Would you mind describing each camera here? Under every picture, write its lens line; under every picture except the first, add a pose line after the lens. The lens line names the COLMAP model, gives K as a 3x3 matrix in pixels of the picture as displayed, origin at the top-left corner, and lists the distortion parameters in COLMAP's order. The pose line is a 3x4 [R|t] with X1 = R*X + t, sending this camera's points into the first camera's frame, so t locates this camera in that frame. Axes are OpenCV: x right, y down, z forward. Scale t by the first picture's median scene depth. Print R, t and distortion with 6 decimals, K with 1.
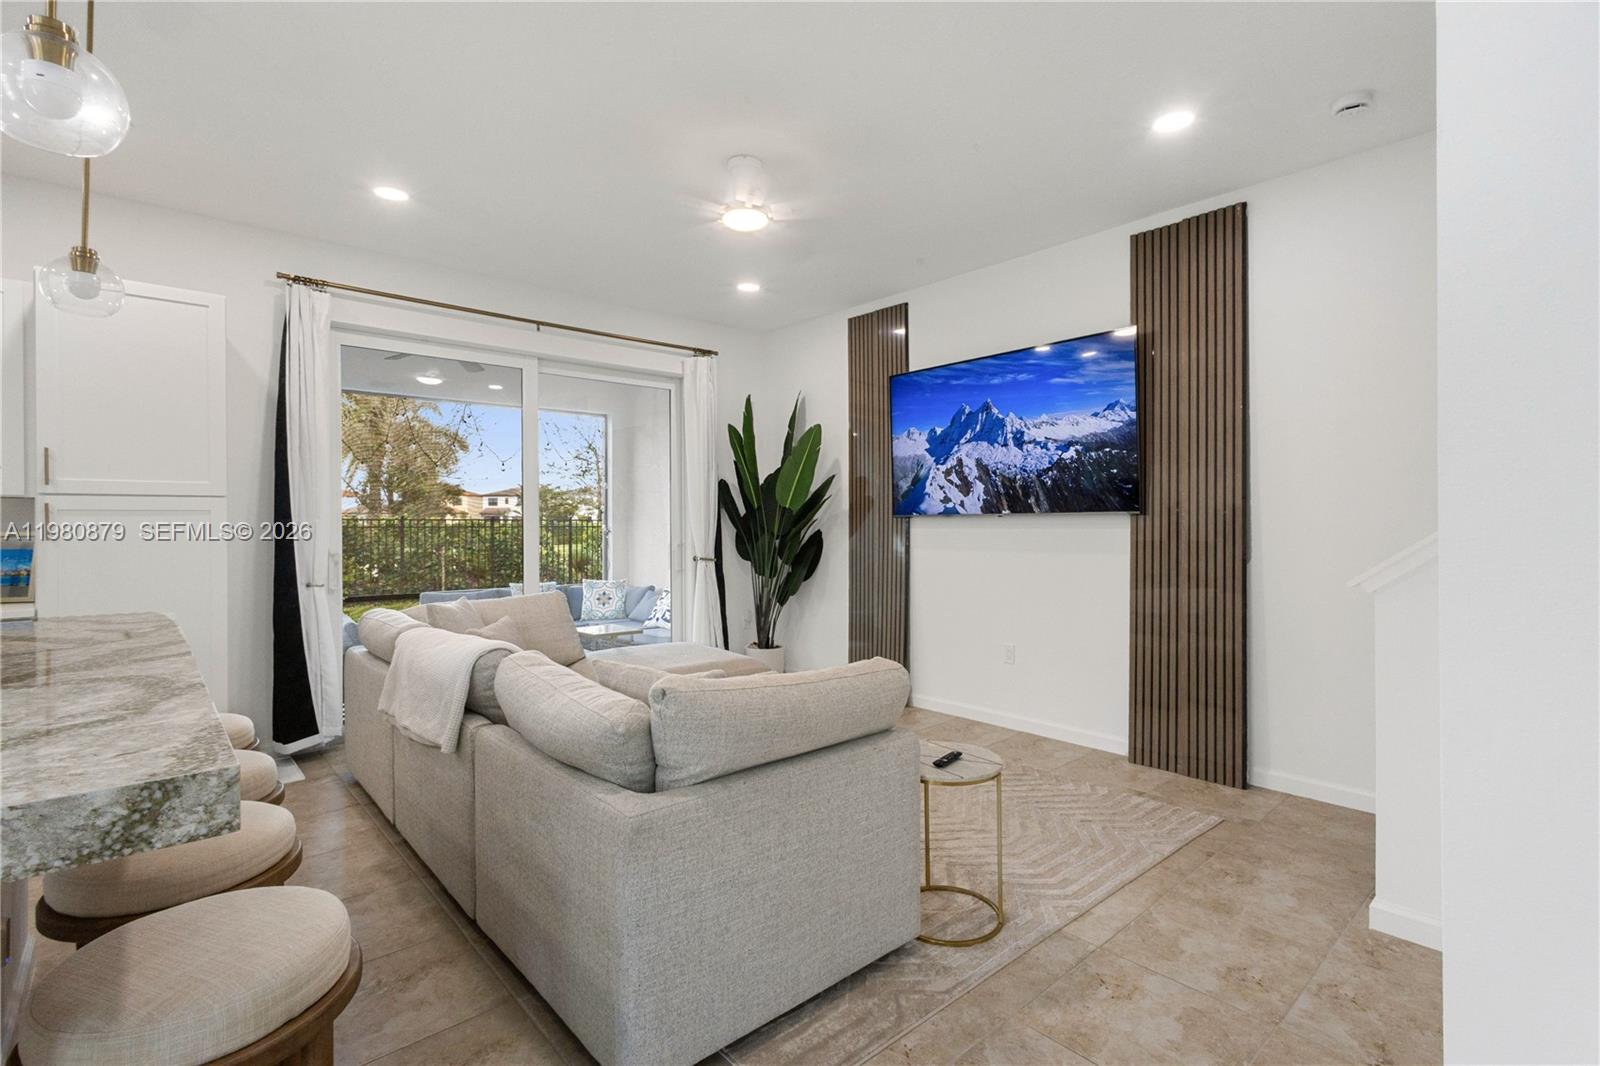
lens RADIAL K [[739.8, 0, 800.0], [0, 739.8, 533.0], [0, 0, 1]] dist [0.001224, 0.000190]
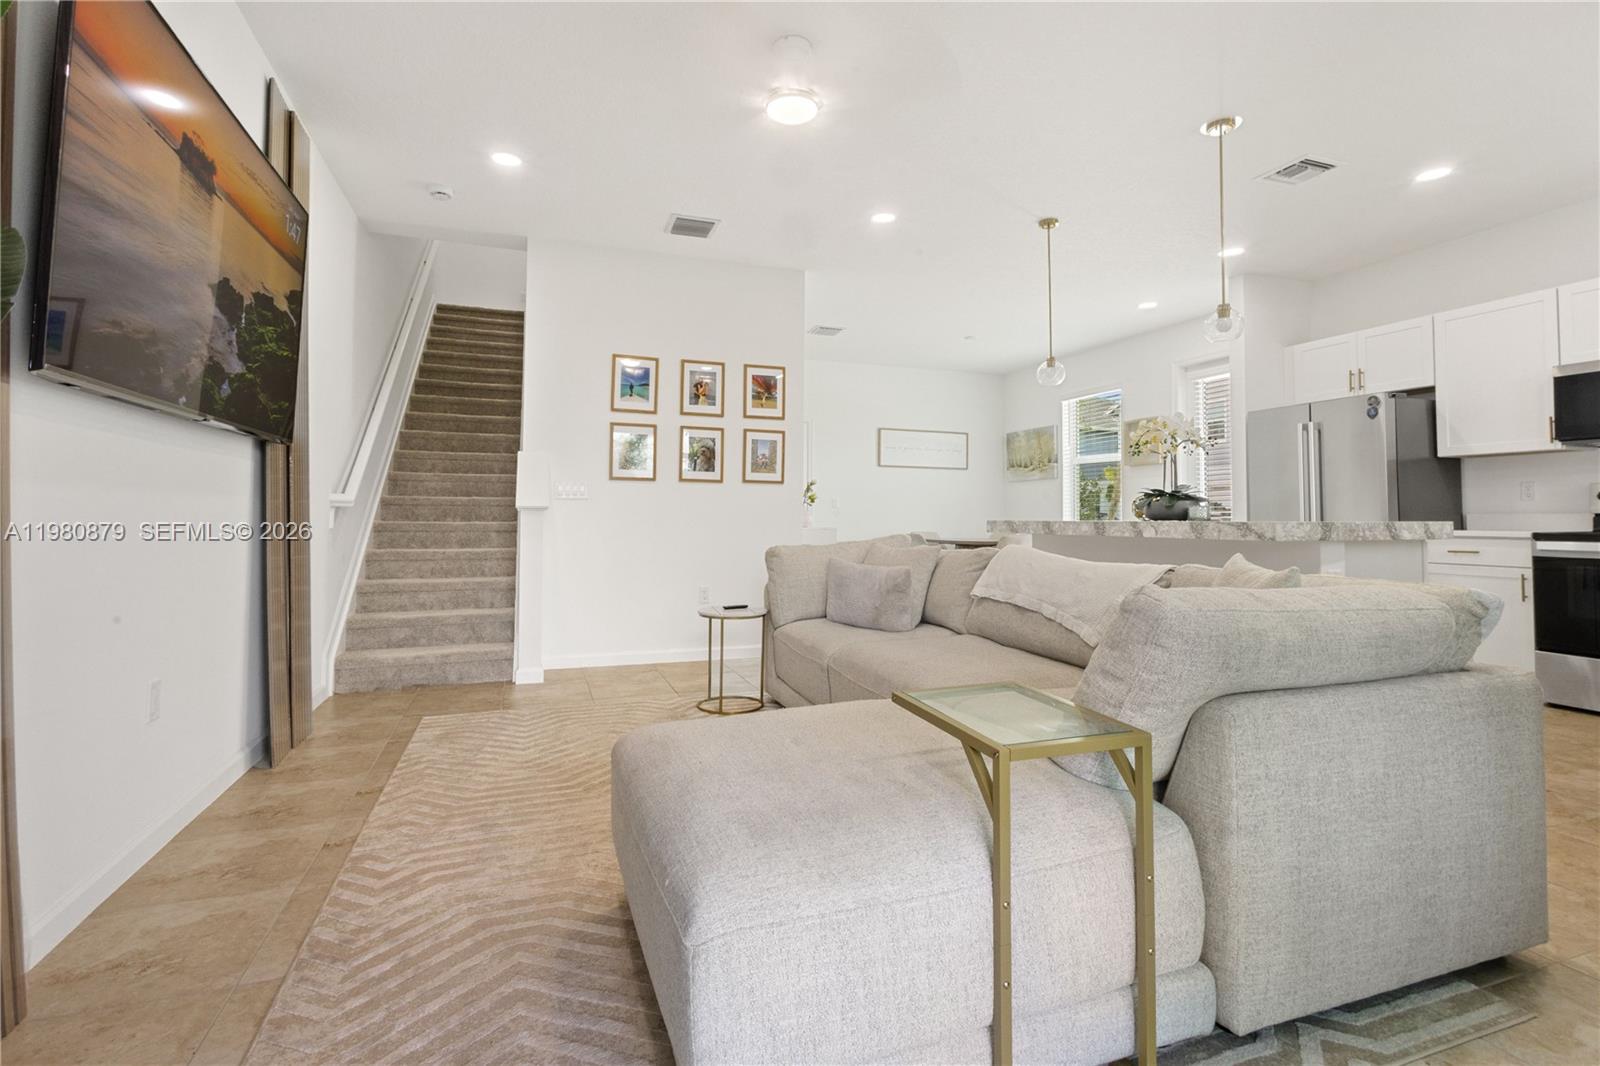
lens RADIAL K [[738.9, 0, 798.8], [0, 738.9, 491.6], [0, 0, 1]] dist [0.000863, 0.000121]
pose [[-0.931694, 0.015926, 0.362894, -0.228288], [0.008418, 0.999717, -0.022262, 0.031200], [-0.363145, -0.017687, -0.931565, 1.015718]]
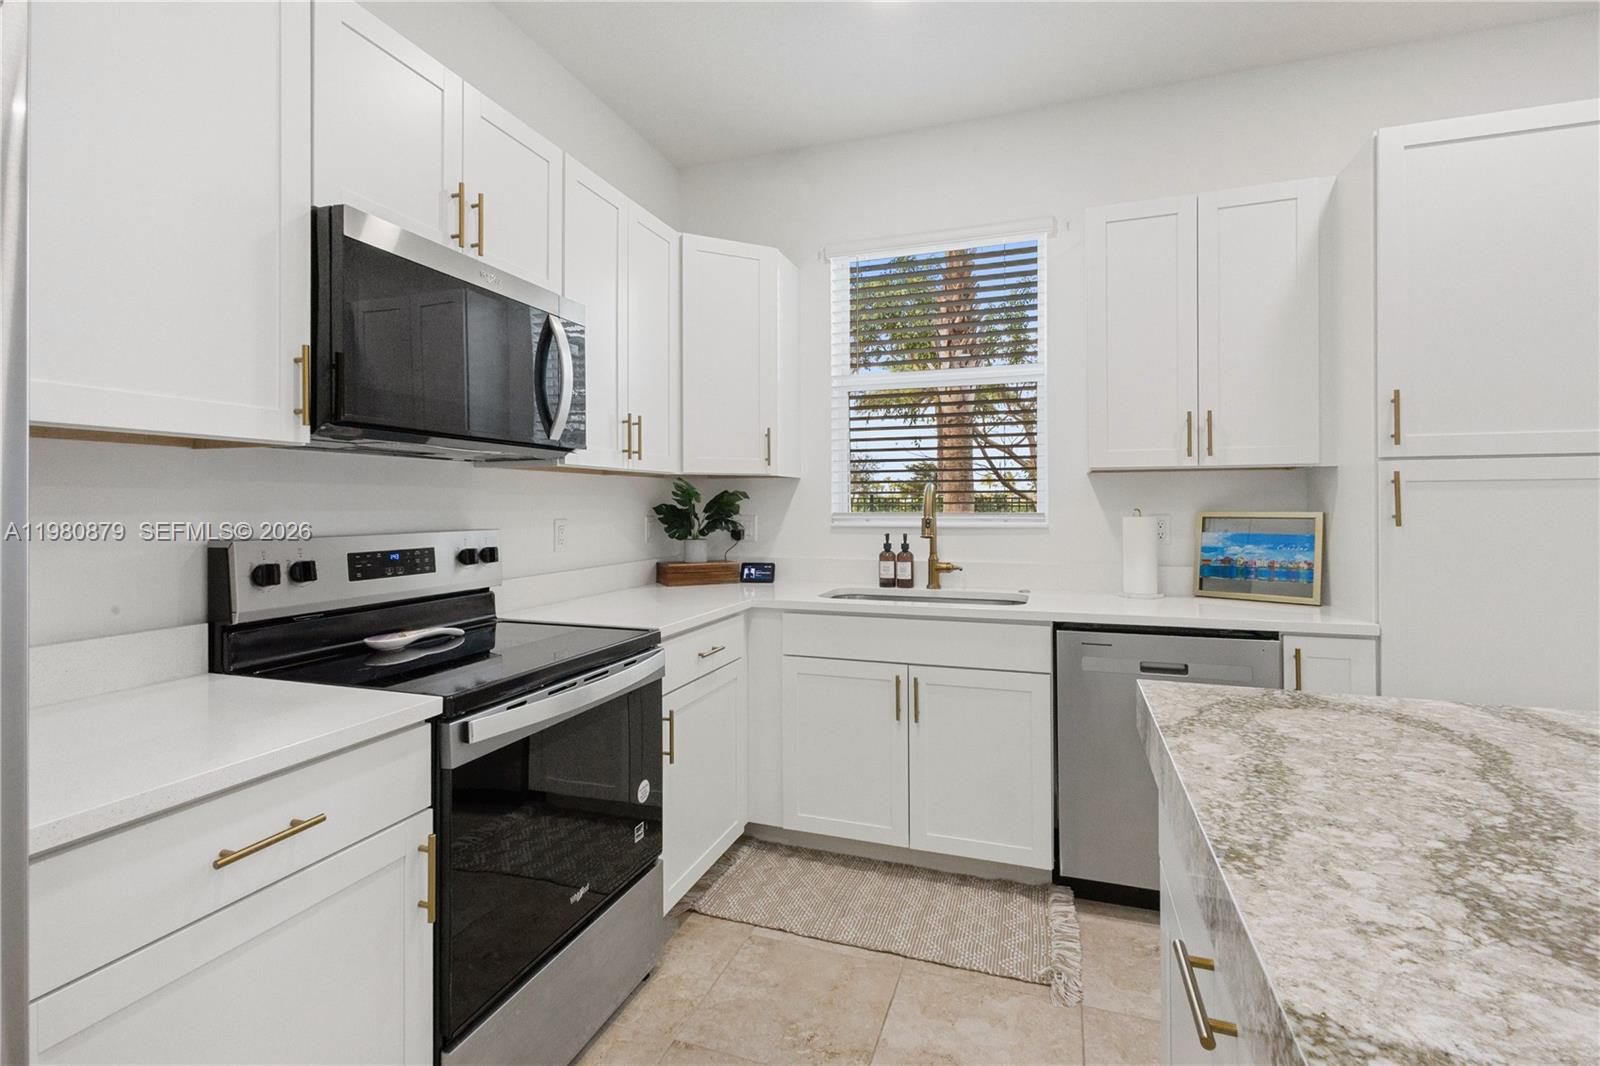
lens RADIAL K [[744.7, 0, 795.8], [0, 744.7, 504.2], [0, 0, 1]] dist [0.002108, 0.000368]
pose [[0.494017, 0.003191, -0.869446, -0.361523], [-0.011517, 0.999930, -0.002874, -0.000999], [0.869376, 0.011433, 0.494019, 0.094637]]
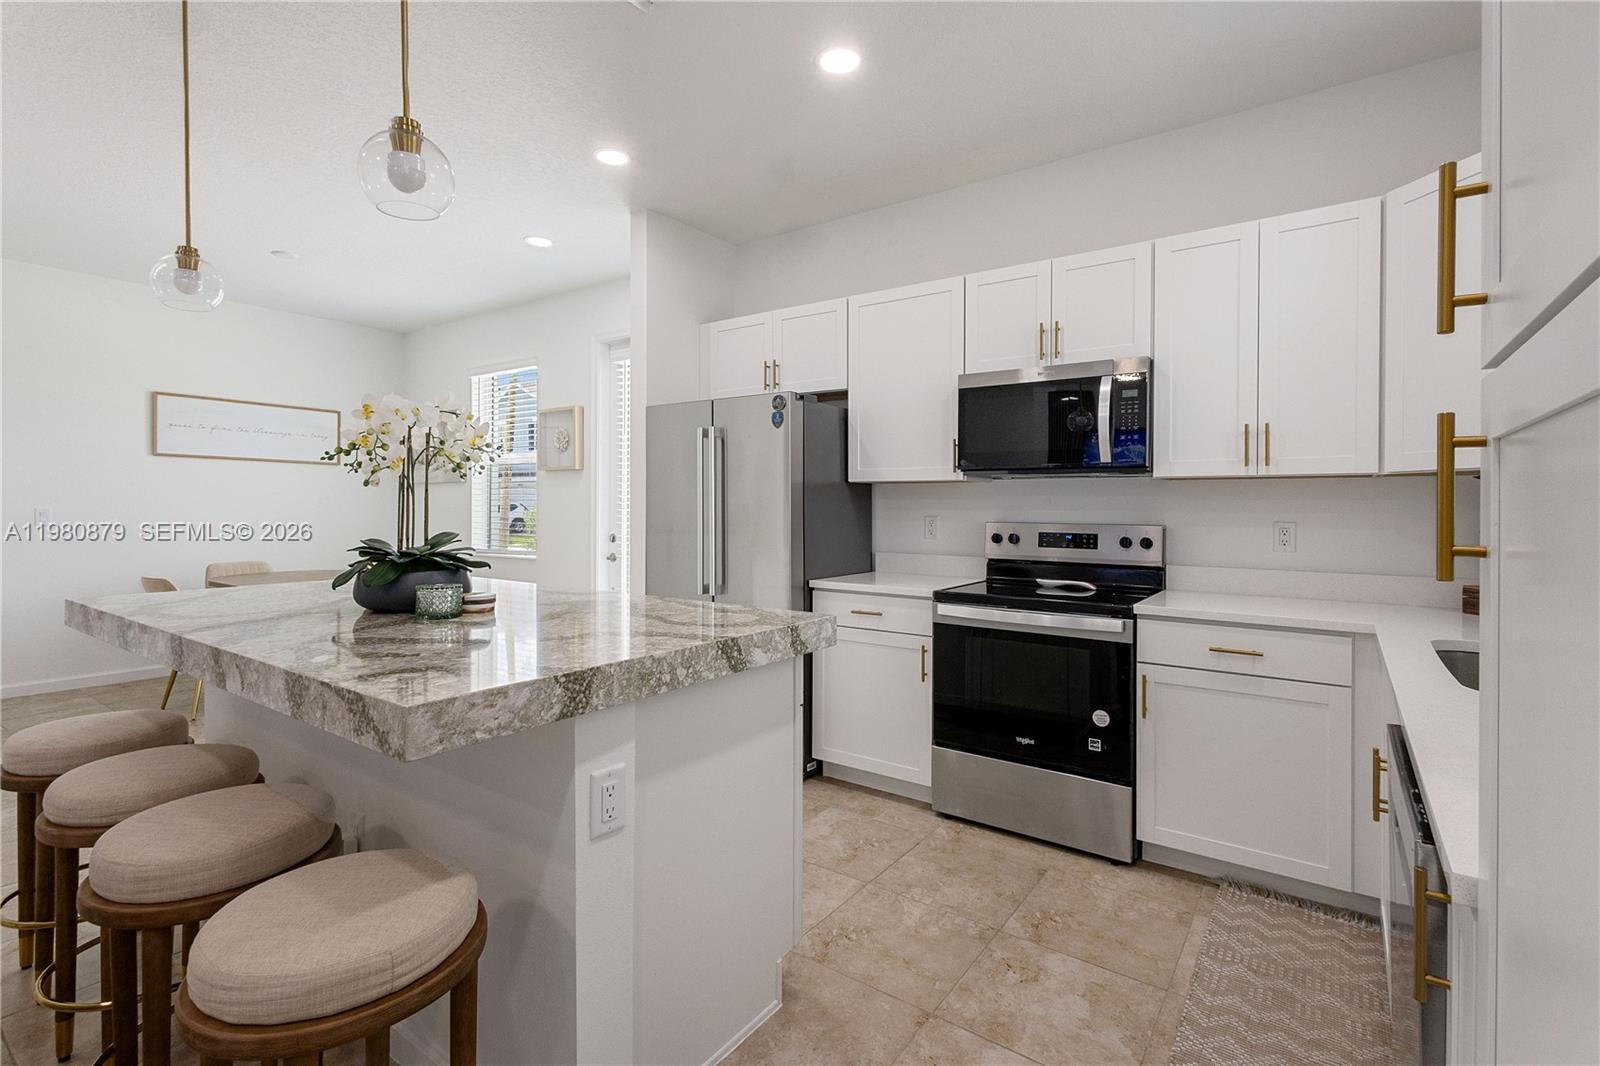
lens RADIAL K [[744.7, 0, 795.8], [0, 744.7, 504.2], [0, 0, 1]] dist [0.002108, 0.000368]
pose [[-0.974671, 0.001212, -0.223639, -0.402517], [-0.002304, 0.999878, 0.015461, -0.010176], [0.223630, 0.015585, -0.974549, 0.613357]]
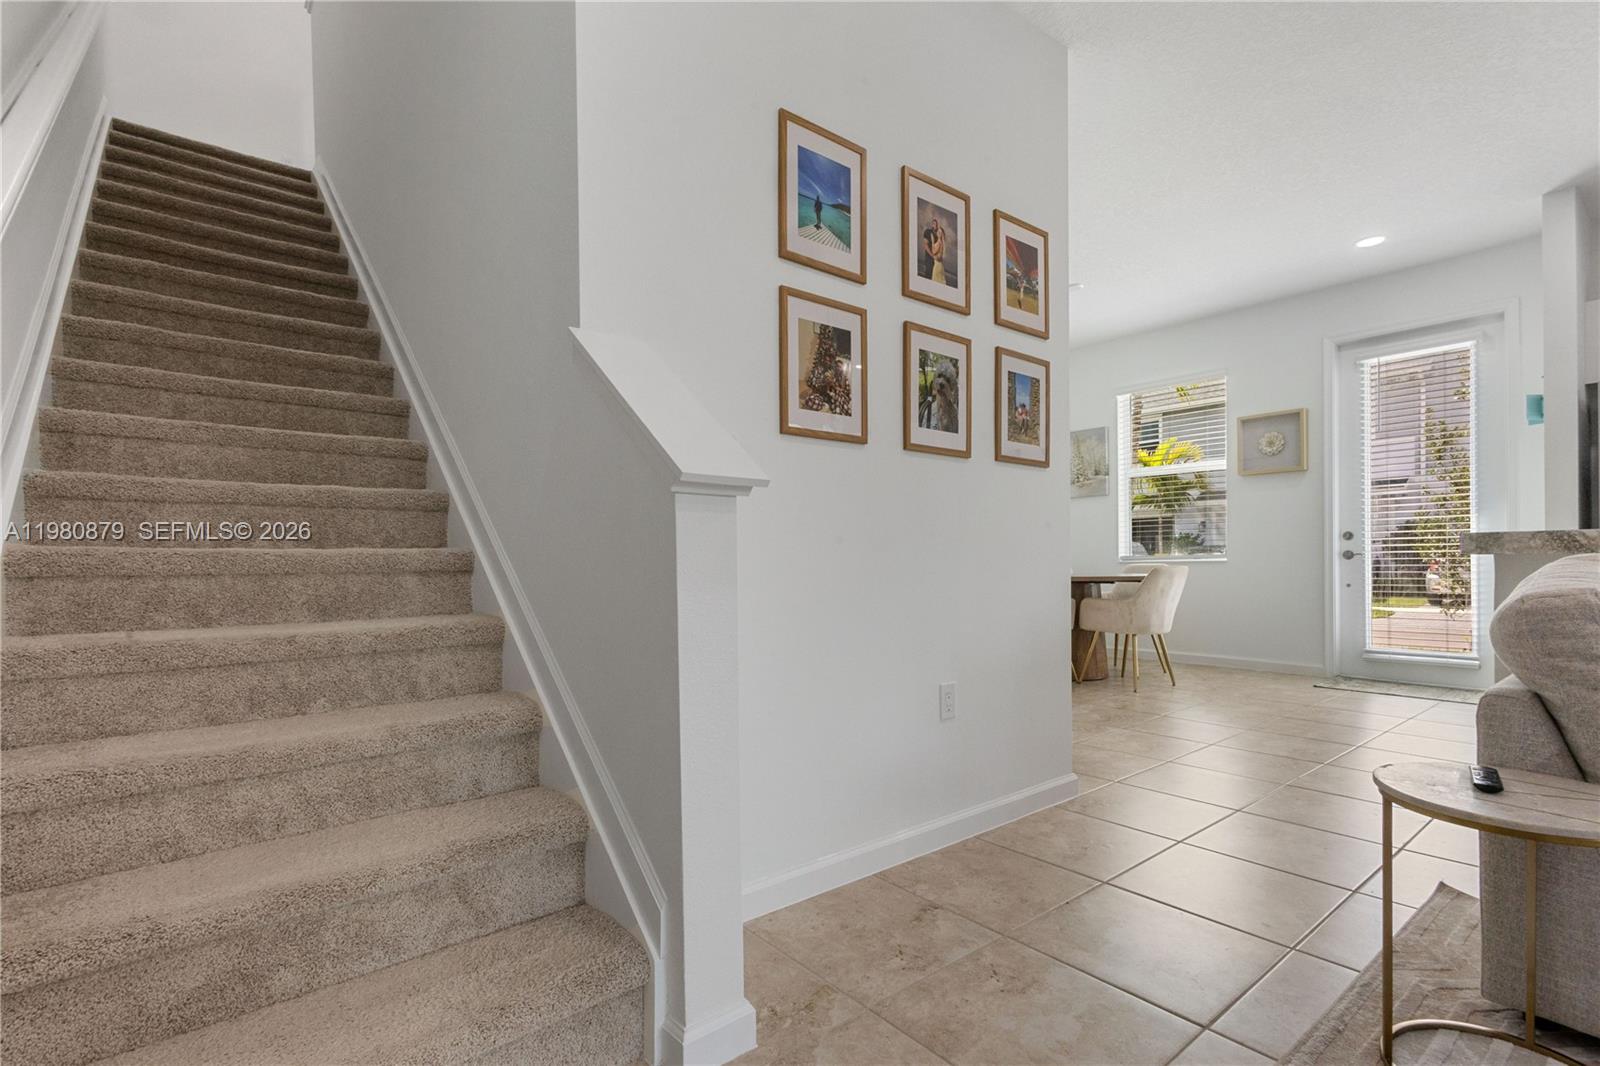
lens RADIAL K [[750.4, 0, 801.0], [0, 750.4, 562.4], [0, 0, 1]] dist [-0.000403, -0.000150]
pose [[-0.999087, 0.016748, 0.039304, 0.266058], [0.017570, 0.999632, 0.020677, 0.048168], [-0.038944, 0.021348, -0.999013, 0.637799]]
